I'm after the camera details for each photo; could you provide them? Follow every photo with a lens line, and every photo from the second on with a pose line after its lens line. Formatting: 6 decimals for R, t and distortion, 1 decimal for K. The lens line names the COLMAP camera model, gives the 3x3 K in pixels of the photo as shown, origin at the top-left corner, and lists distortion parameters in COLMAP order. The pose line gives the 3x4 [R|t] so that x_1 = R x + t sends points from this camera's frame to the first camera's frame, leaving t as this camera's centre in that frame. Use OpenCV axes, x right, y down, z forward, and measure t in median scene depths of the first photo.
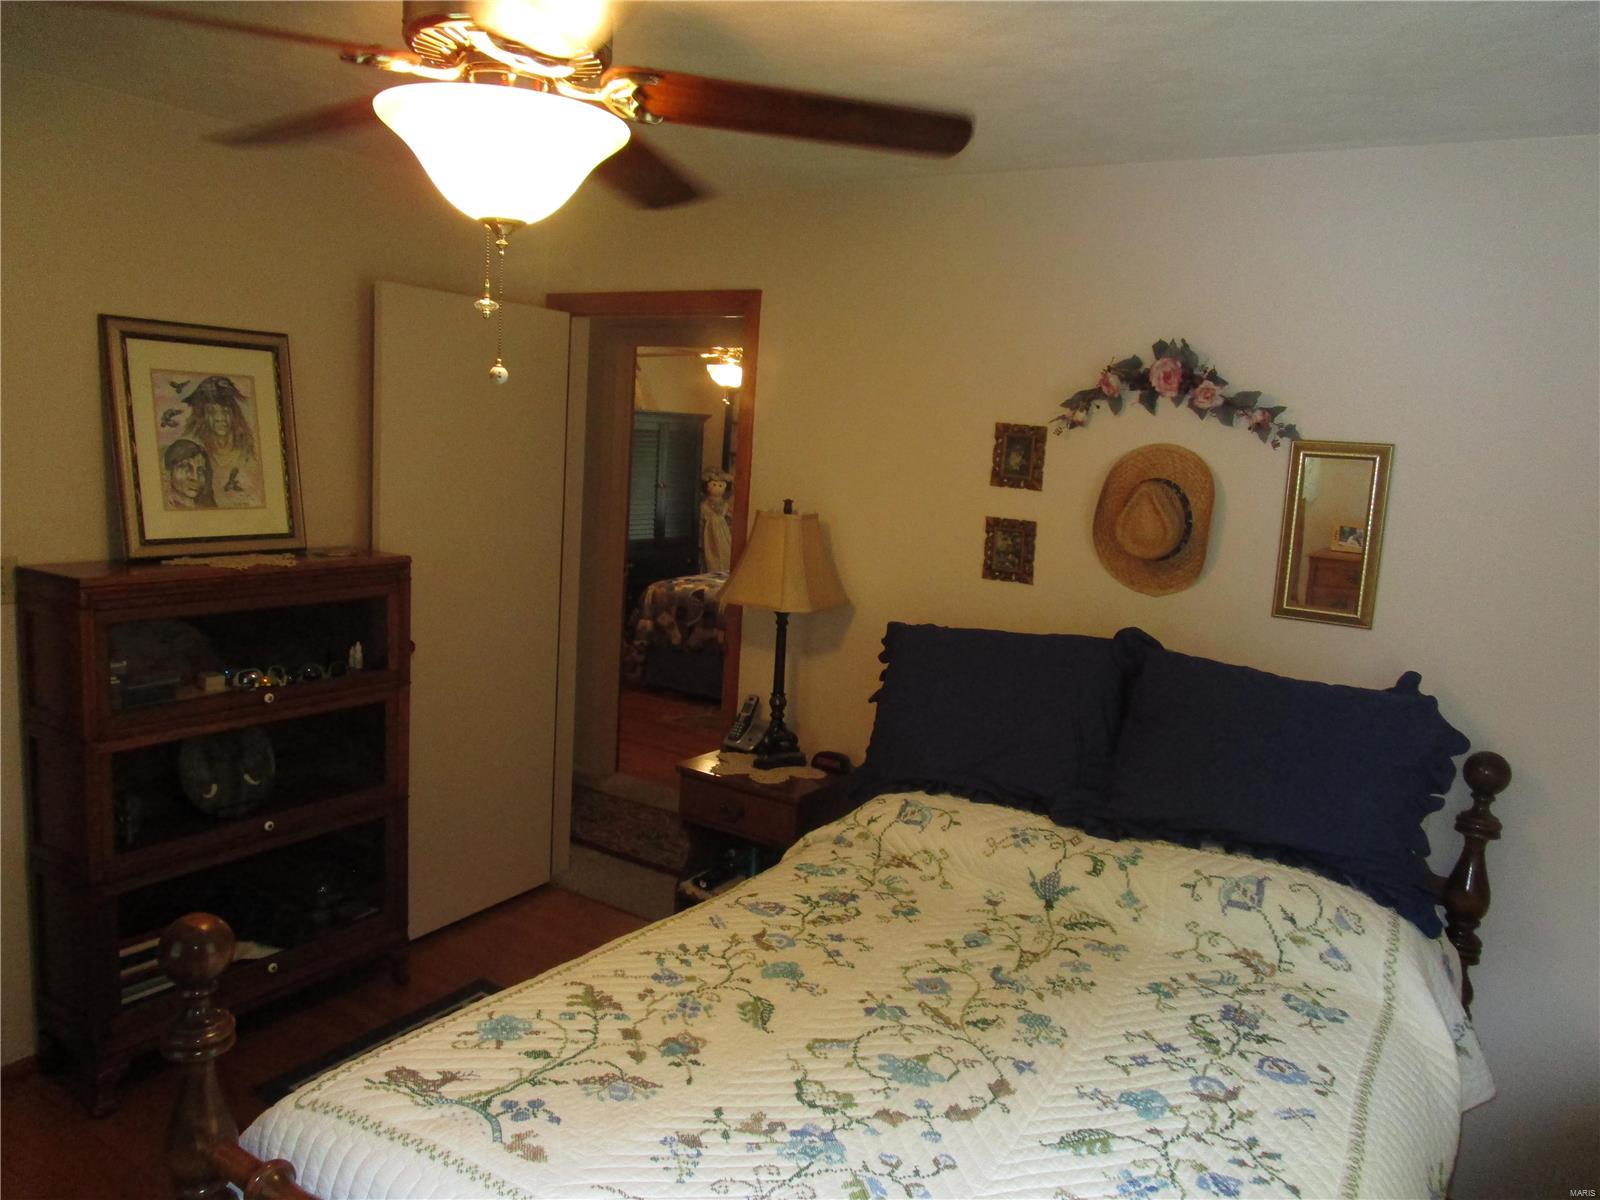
lens RADIAL K [[1147.6, 0, 800.0], [0, 1147.6, 600.0], [0, 0, 1]] dist [-0.019216, 0.002481]
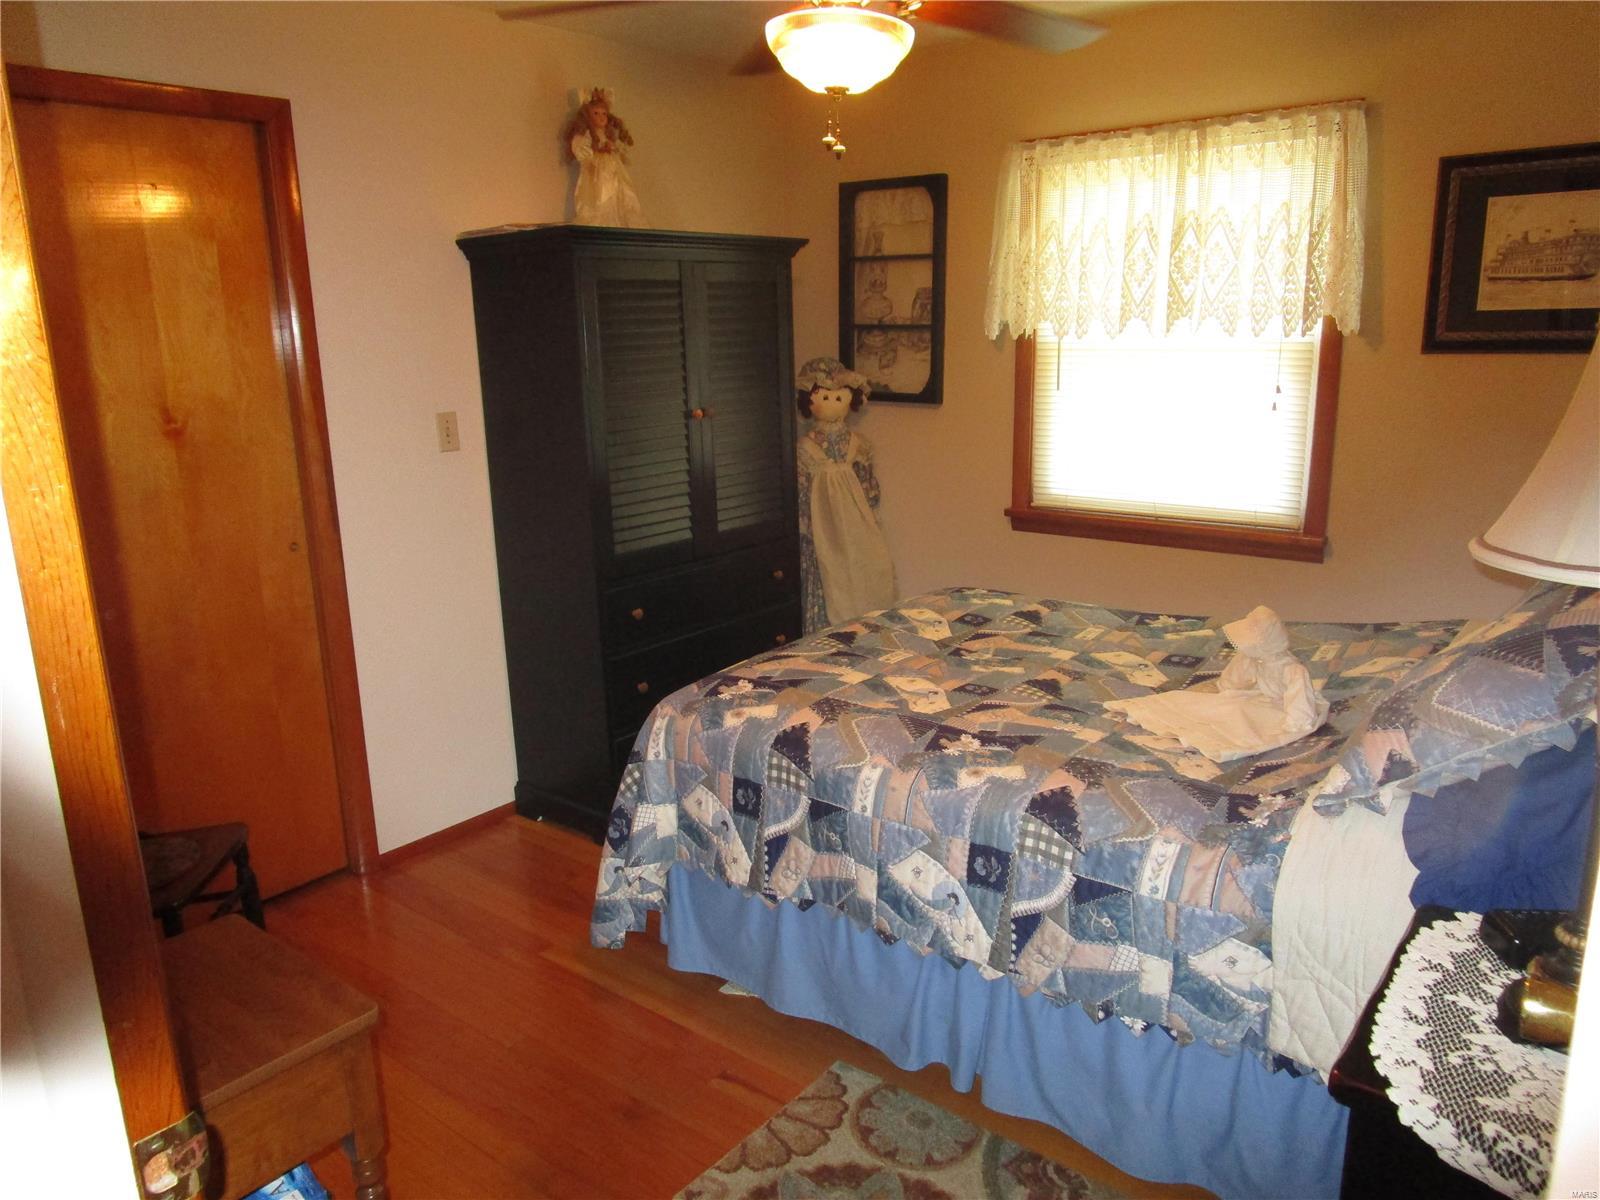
lens RADIAL K [[1147.6, 0, 800.0], [0, 1147.6, 600.0], [0, 0, 1]] dist [-0.019216, 0.002481]
pose [[0.992061, -0.052728, -0.114173, -0.039331], [0.063288, 0.993844, 0.090932, -0.067121], [0.108675, -0.097436, 0.989291, 0.577480]]
